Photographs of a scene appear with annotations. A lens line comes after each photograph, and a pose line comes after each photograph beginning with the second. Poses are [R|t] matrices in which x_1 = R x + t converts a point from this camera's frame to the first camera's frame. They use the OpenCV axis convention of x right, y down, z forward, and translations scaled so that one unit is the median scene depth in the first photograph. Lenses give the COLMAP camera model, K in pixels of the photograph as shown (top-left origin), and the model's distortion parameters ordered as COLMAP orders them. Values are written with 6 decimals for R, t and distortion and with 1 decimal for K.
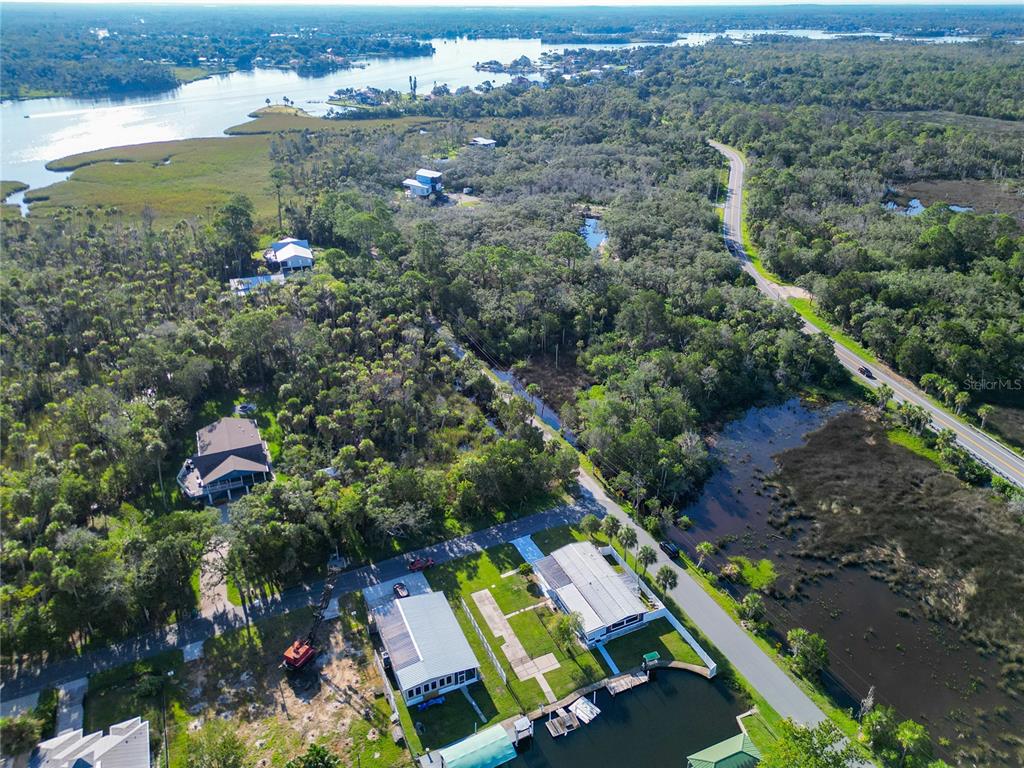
lens RADIAL K [[721.2, 0, 526.3], [0, 721.2, 386.1], [0, 0, 1]] dist [0.068910, -0.060871]
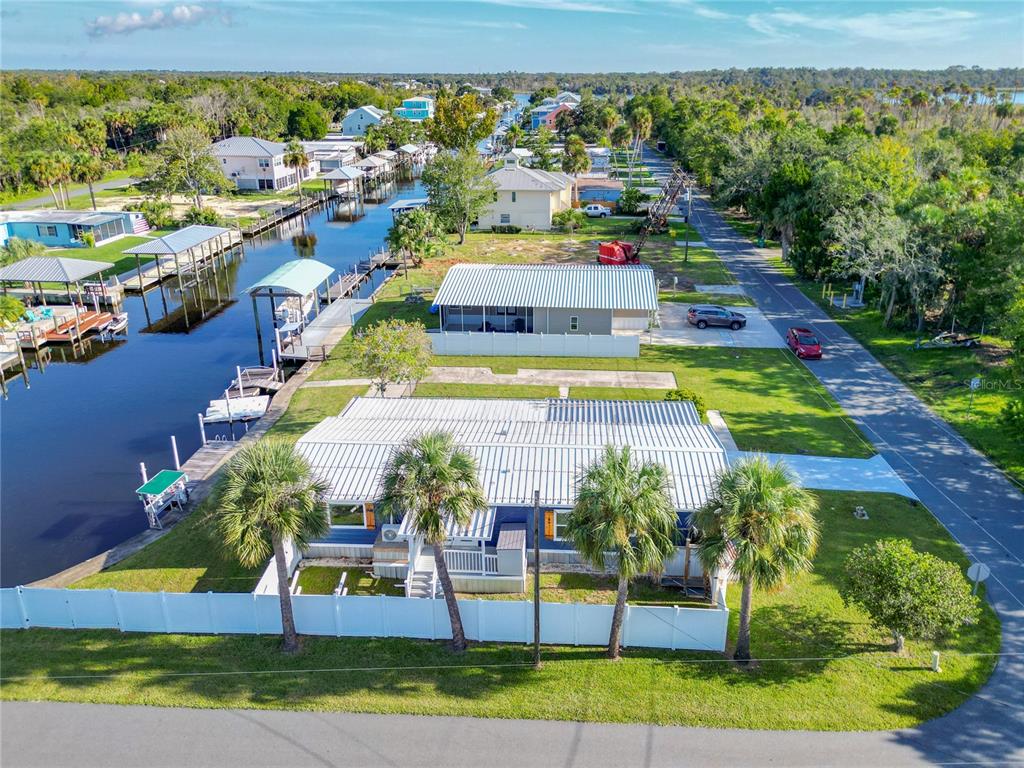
lens RADIAL K [[713.9, 0, 545.5], [0, 713.9, 385.4], [0, 0, 1]] dist [0.059237, -0.043953]
pose [[-0.465599, 0.353997, -0.811113, 0.189082], [-0.392049, 0.739175, 0.547647, 0.062640], [0.793420, 0.572980, -0.205375, 0.671584]]
